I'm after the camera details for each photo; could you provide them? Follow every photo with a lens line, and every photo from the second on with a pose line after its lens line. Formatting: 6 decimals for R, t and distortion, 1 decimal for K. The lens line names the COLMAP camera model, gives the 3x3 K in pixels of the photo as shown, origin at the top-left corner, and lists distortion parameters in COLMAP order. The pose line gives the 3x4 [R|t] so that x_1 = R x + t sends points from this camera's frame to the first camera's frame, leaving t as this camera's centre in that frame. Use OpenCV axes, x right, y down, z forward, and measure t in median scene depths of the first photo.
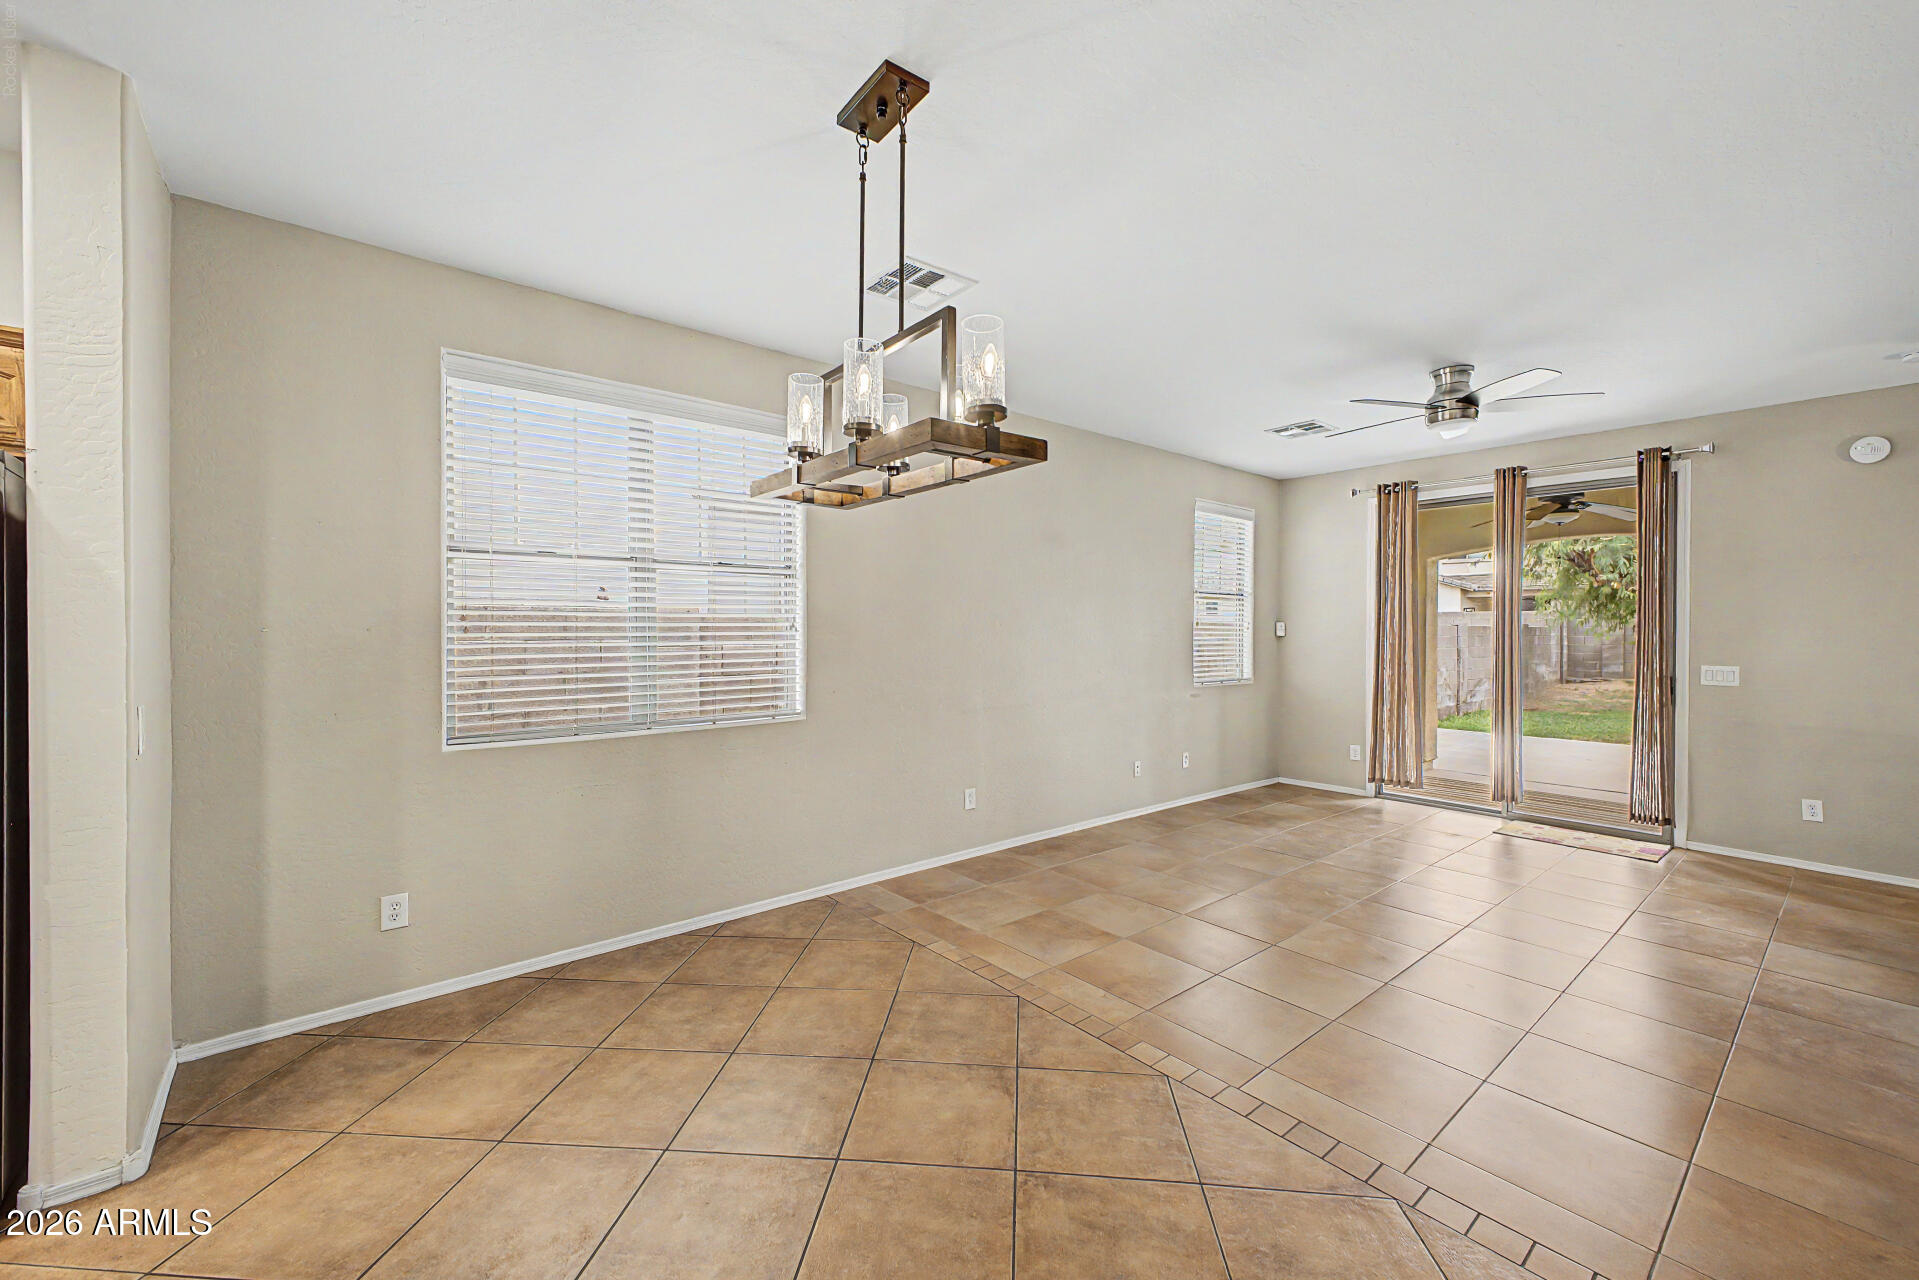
lens RADIAL K [[766.8, 0, 961.2], [0, 766.8, 637.7], [0, 0, 1]] dist [0.015444, -0.003480]
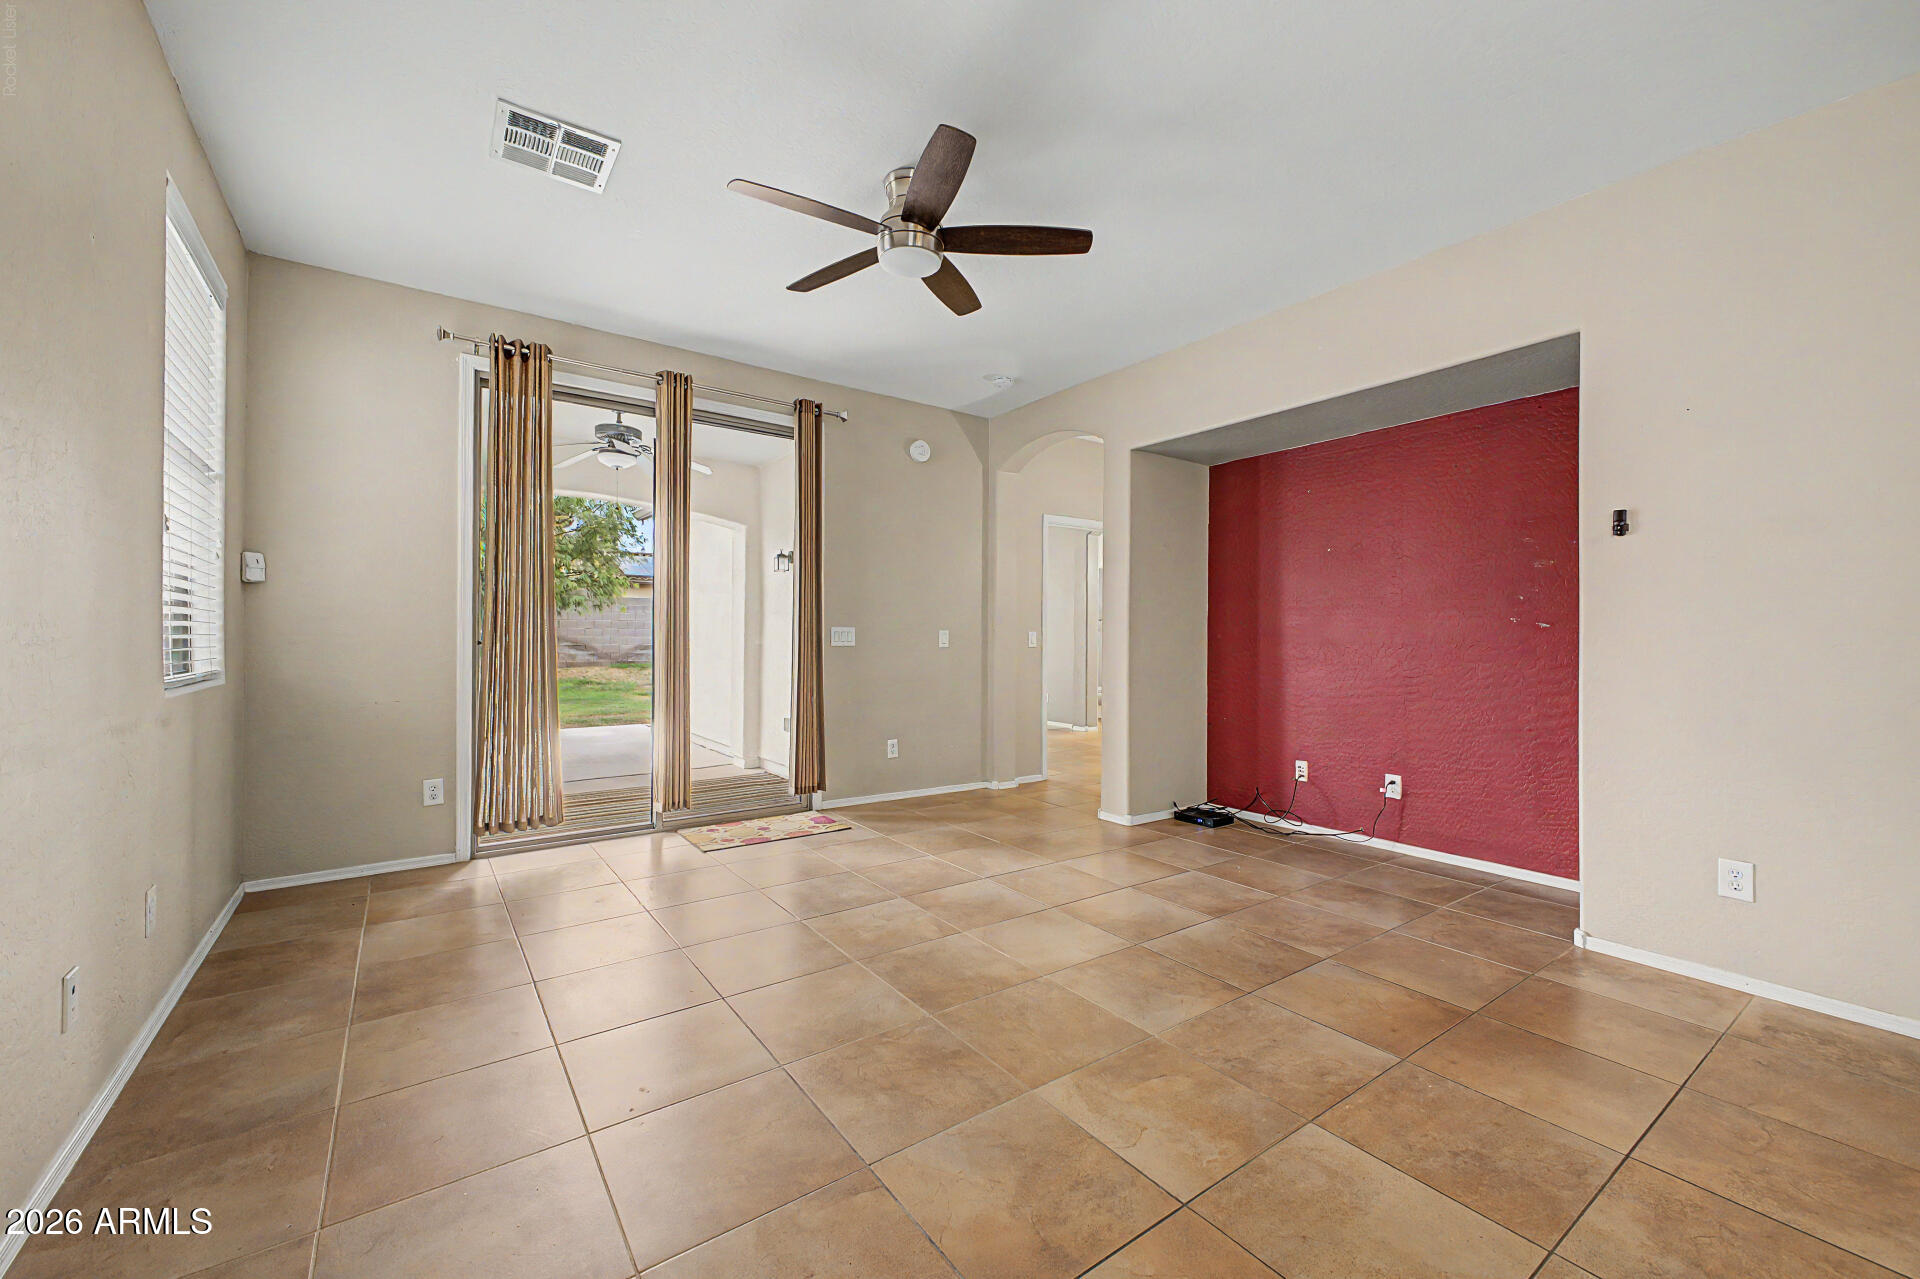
lens RADIAL K [[767.2, 0, 961.0], [0, 767.2, 629.9], [0, 0, 1]] dist [0.015444, -0.003480]
pose [[0.068107, 0.002814, 0.997674, -0.035688], [0.003375, 0.999990, -0.003050, 0.037259], [-0.997672, 0.003575, 0.068097, 0.655792]]
